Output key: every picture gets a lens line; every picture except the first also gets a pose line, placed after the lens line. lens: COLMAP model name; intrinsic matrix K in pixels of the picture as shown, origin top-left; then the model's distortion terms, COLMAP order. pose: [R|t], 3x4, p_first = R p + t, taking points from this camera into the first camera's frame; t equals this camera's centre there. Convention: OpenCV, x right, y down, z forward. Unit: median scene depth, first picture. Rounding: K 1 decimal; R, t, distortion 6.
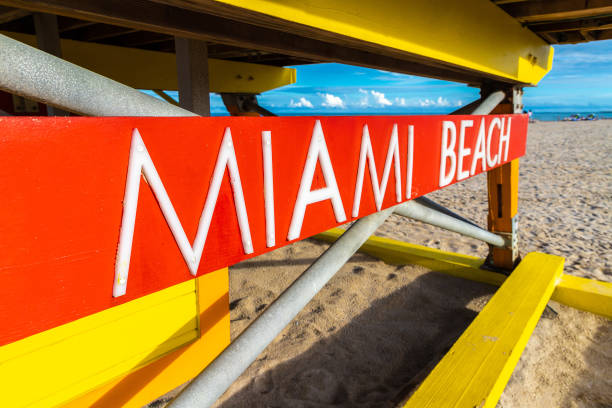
lens RADIAL K [[410.3, 0, 304.2], [0, 410.3, 203.1], [0, 0, 1]] dist [0.026808, -0.004088]
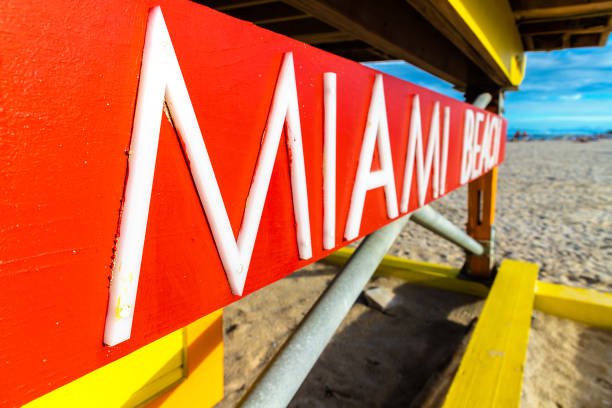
lens RADIAL K [[410.3, 0, 309.9], [0, 410.3, 204.6], [0, 0, 1]] dist [0.026808, -0.004088]
pose [[0.991873, -0.003765, 0.127176, -0.057226], [0.007681, 0.999511, -0.030312, 0.015487], [-0.126999, 0.031043, 0.991417, 0.096104]]
